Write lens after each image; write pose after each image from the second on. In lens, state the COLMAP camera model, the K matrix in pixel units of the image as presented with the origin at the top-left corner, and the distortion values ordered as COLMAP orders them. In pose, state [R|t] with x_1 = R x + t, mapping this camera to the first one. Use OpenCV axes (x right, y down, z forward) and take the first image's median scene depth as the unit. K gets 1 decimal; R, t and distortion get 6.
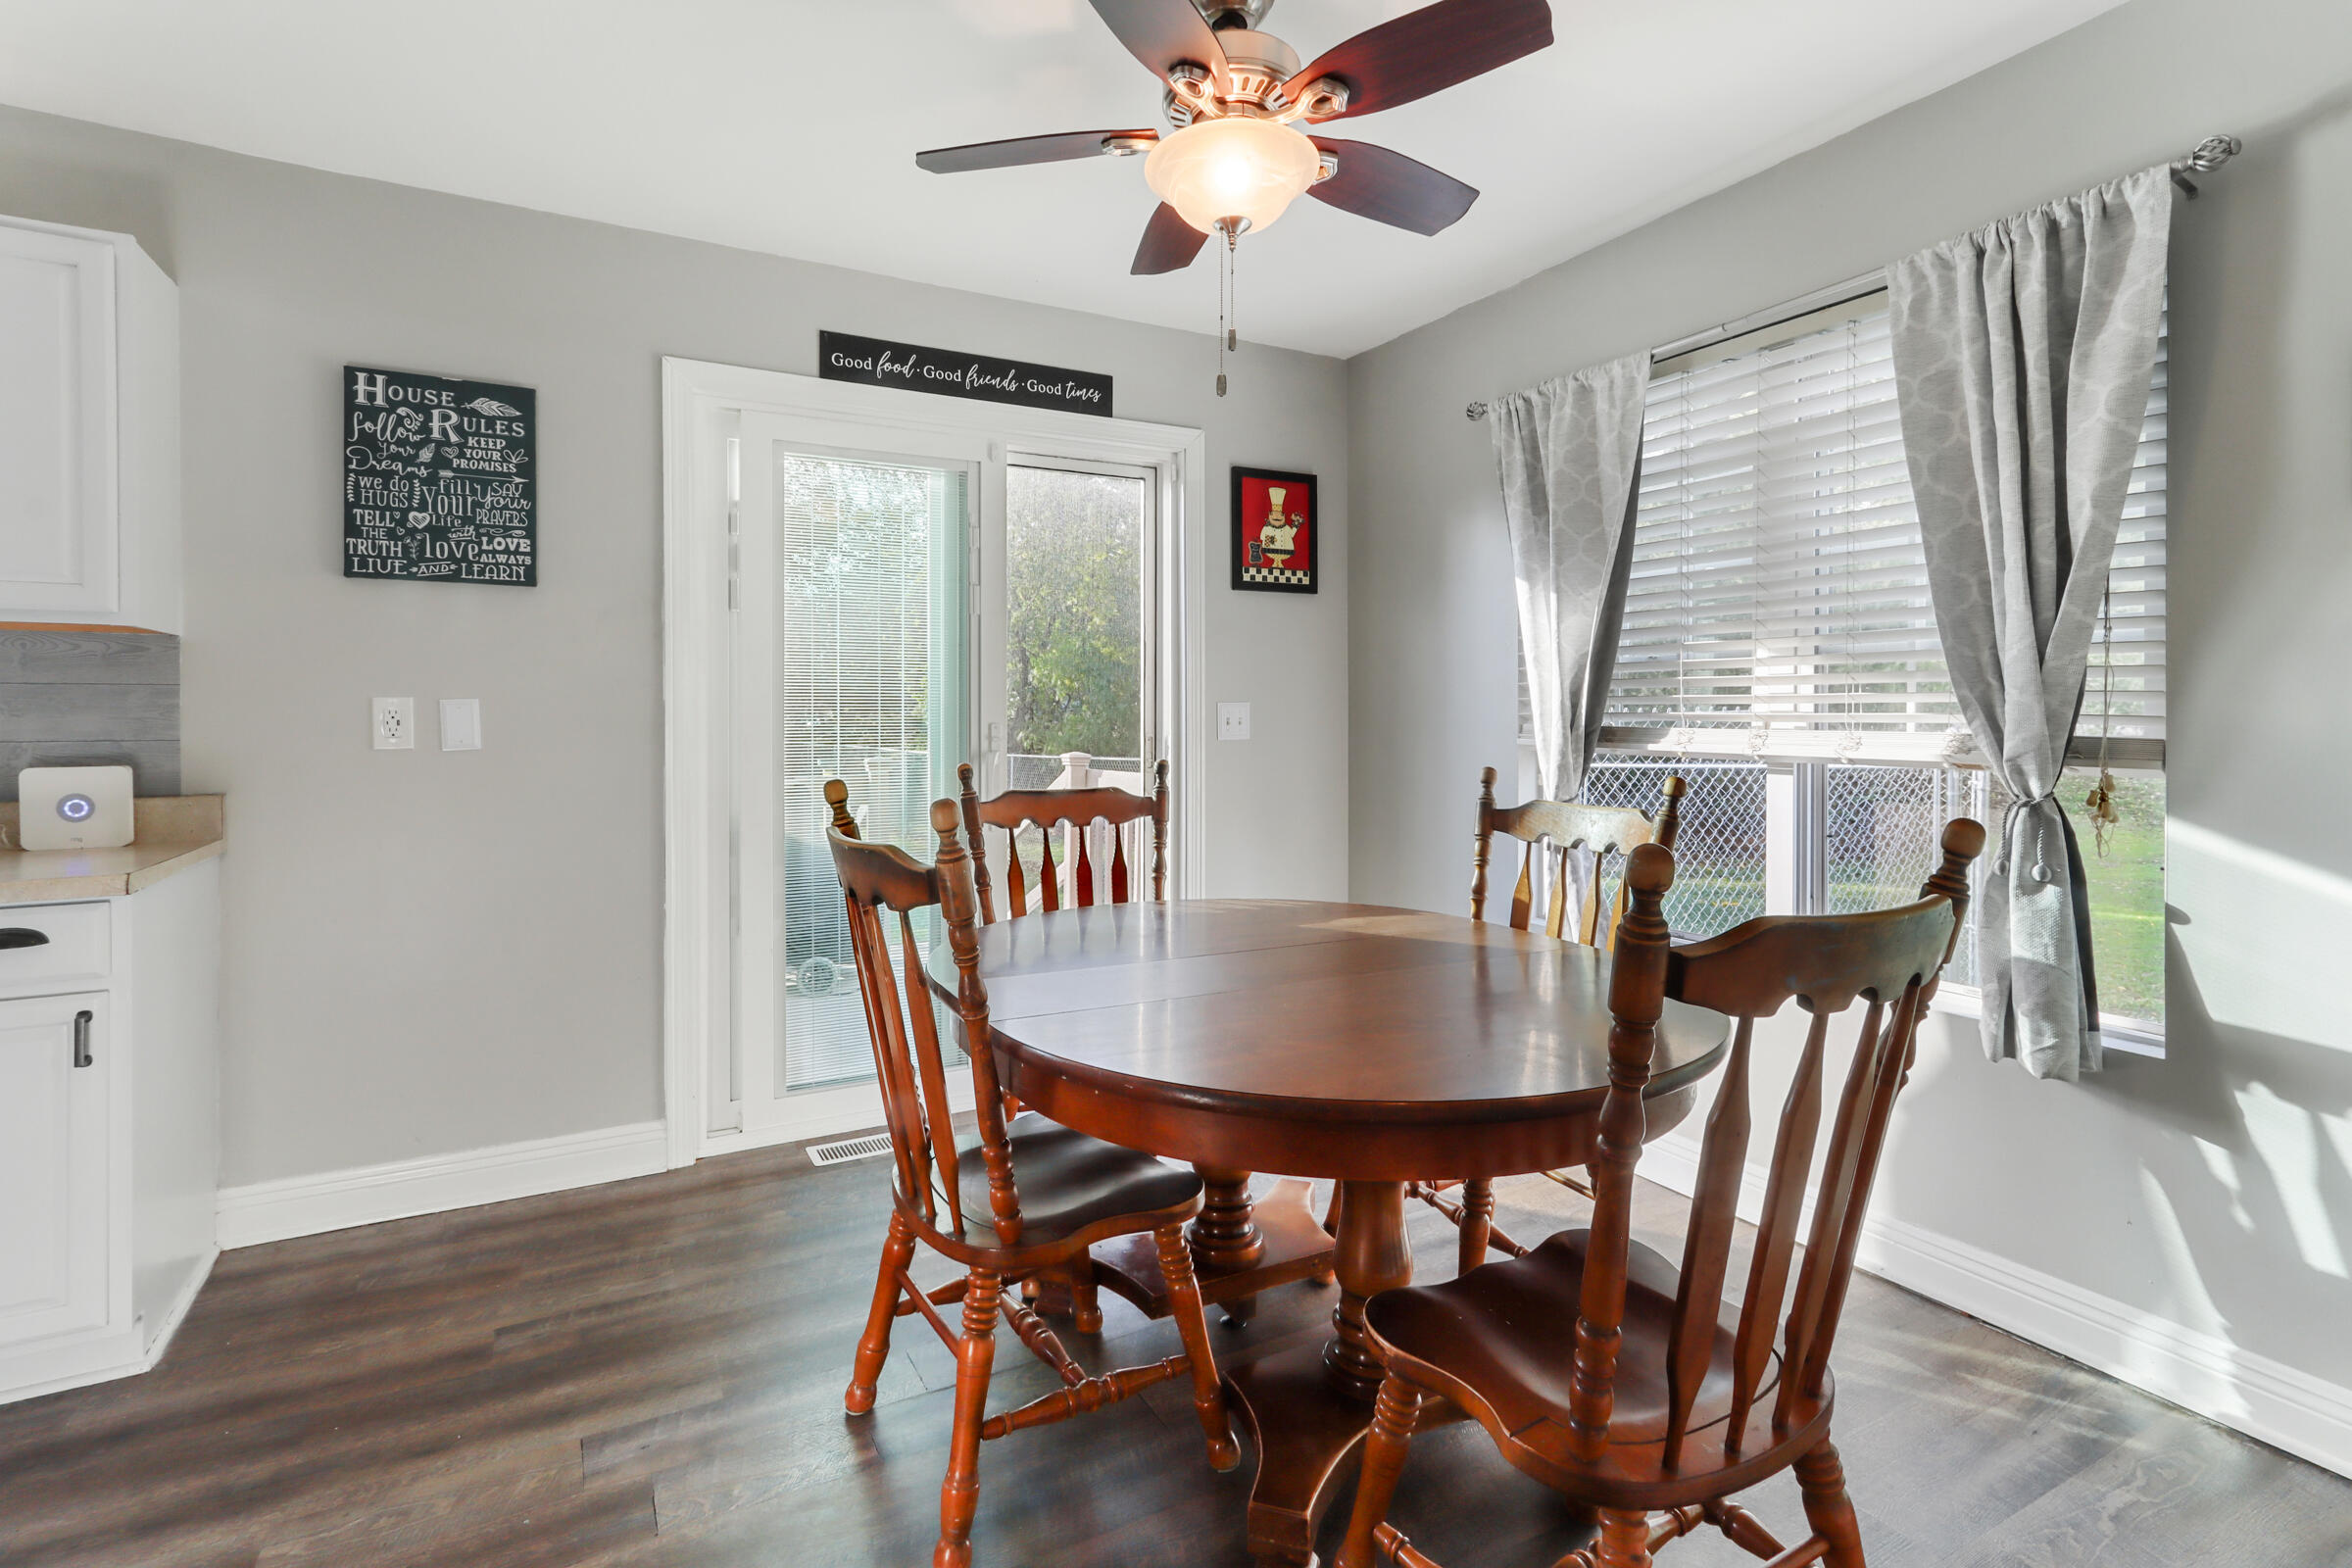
lens RADIAL K [[1133.8, 0, 1177.9], [0, 1133.8, 723.2], [0, 0, 1]] dist [0.002160, 0.001473]
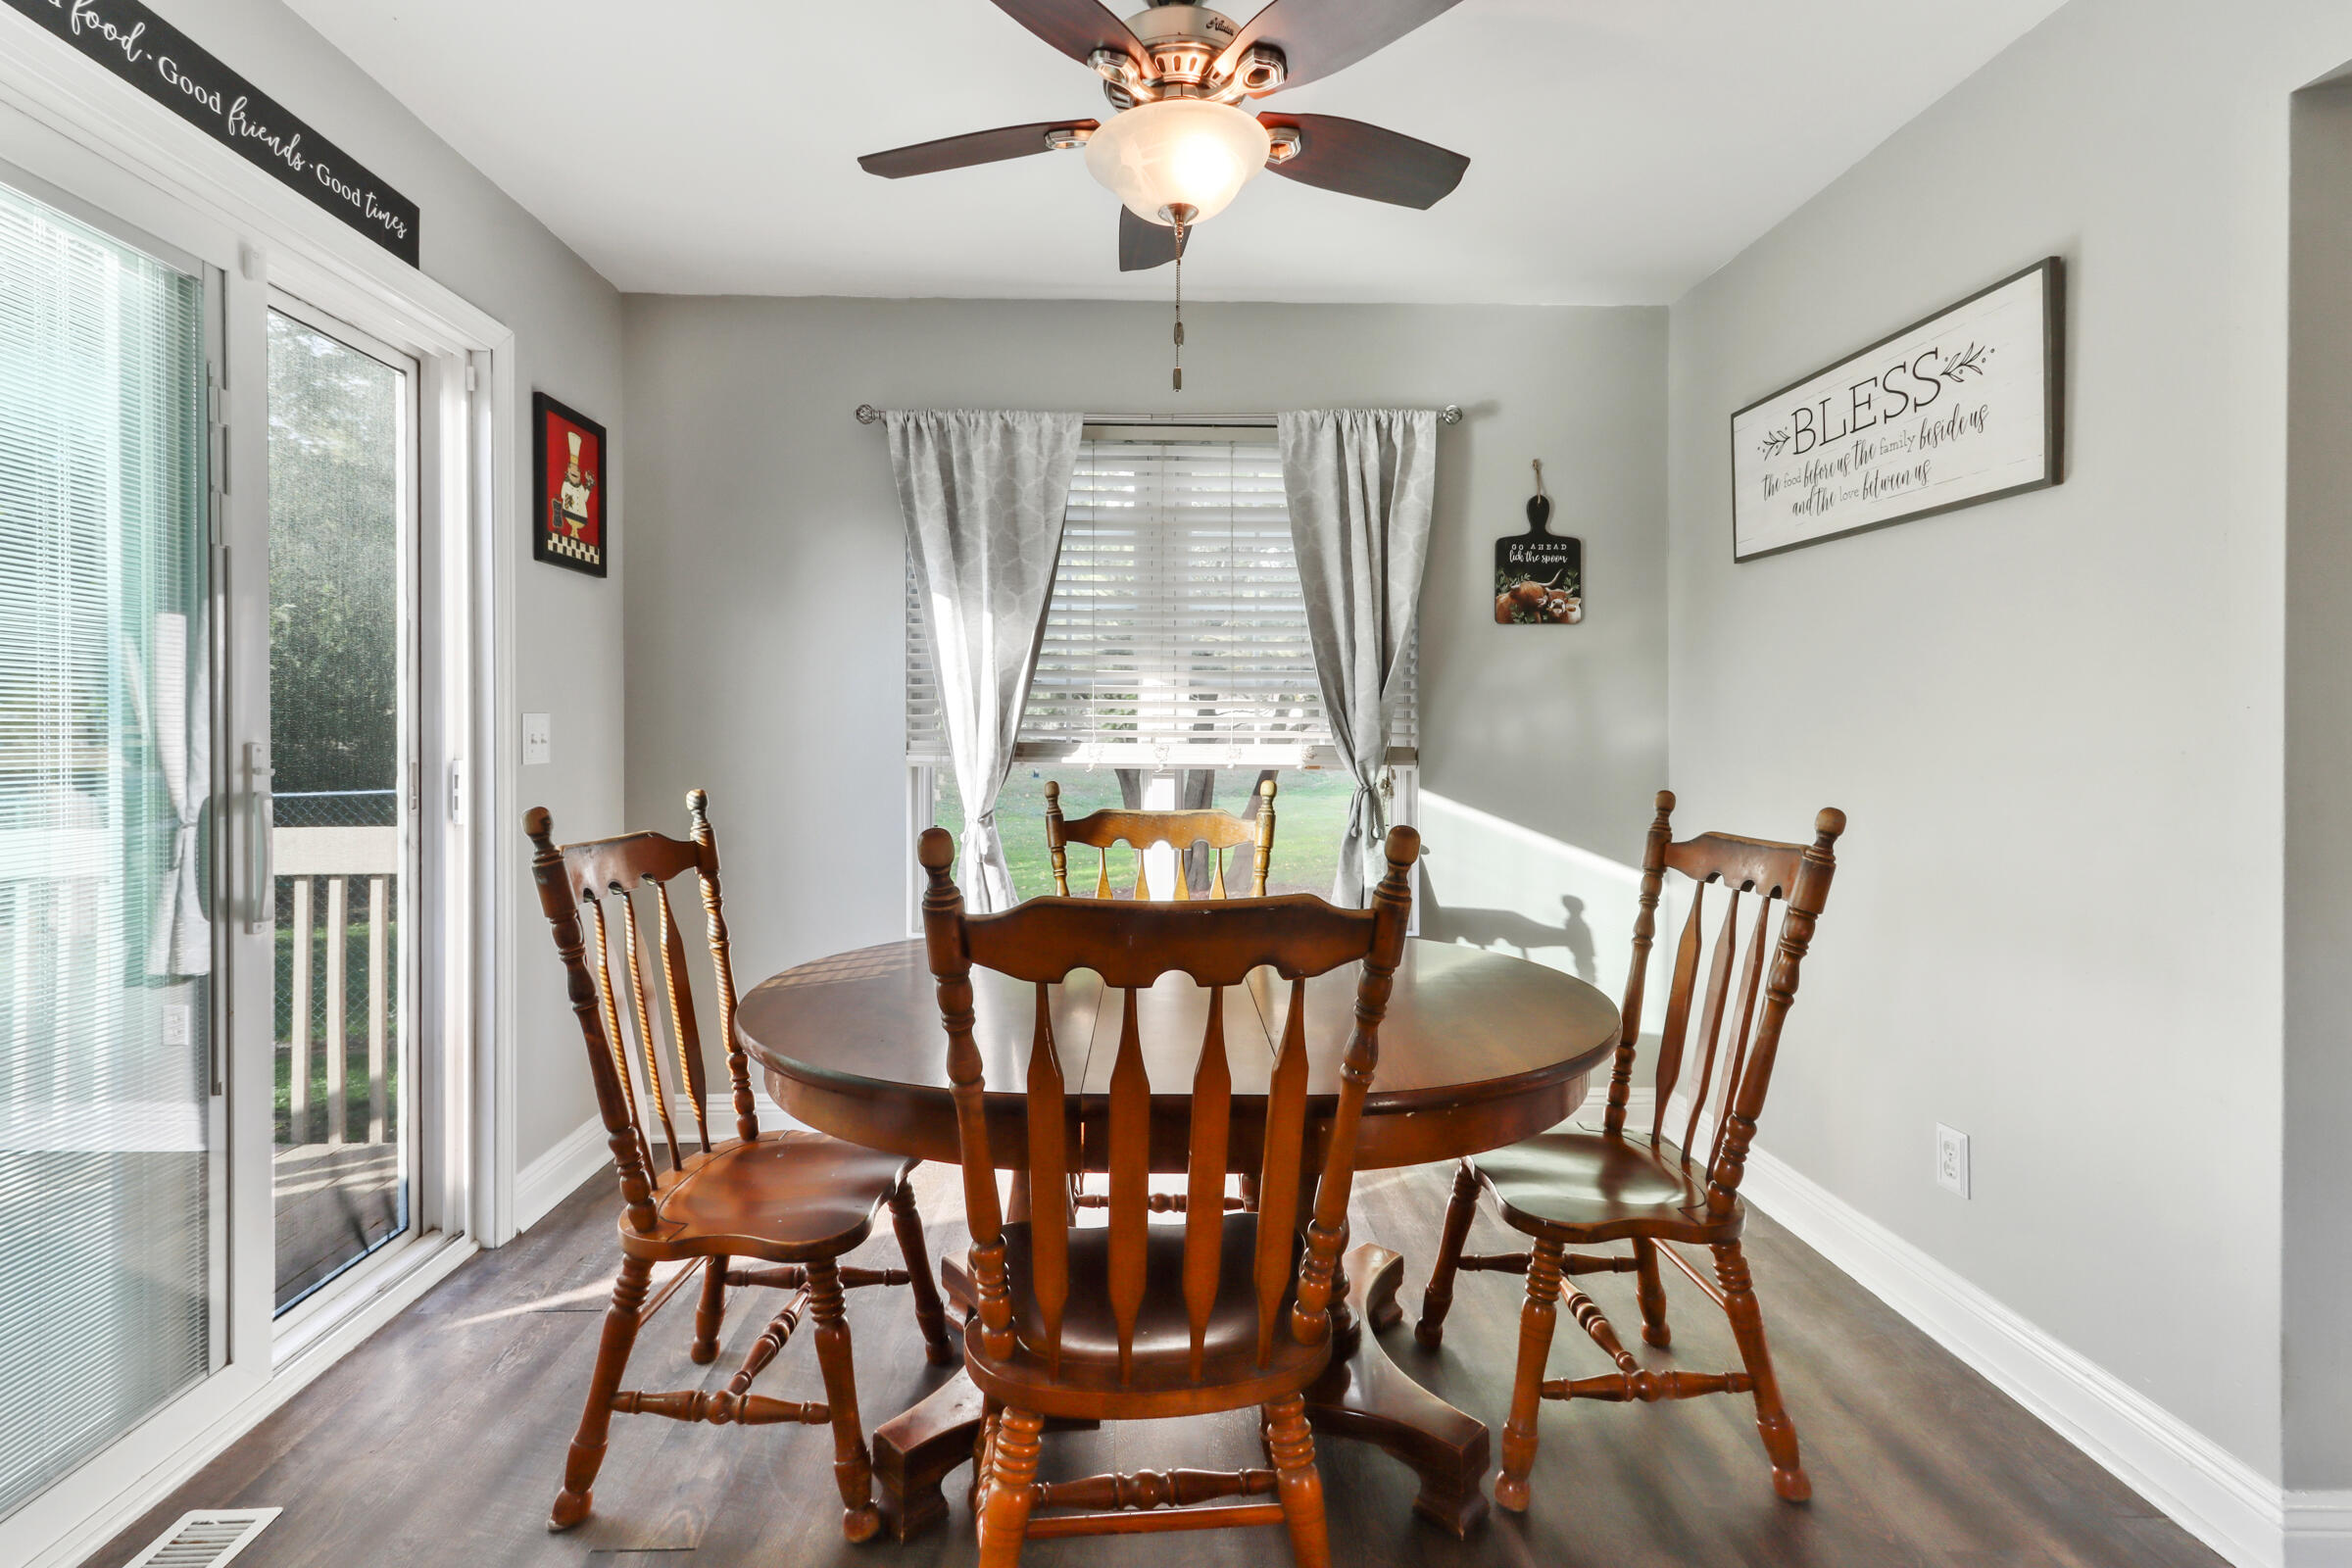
lens RADIAL K [[1107.7, 0, 1170.6], [0, 1107.7, 739.4], [0, 0, 1]] dist [-0.001210, 0.000790]
pose [[0.440221, -0.004245, 0.897879, -0.575805], [0.005337, 0.999984, 0.002111, -0.001522], [-0.897873, 0.003862, 0.440237, 0.442998]]
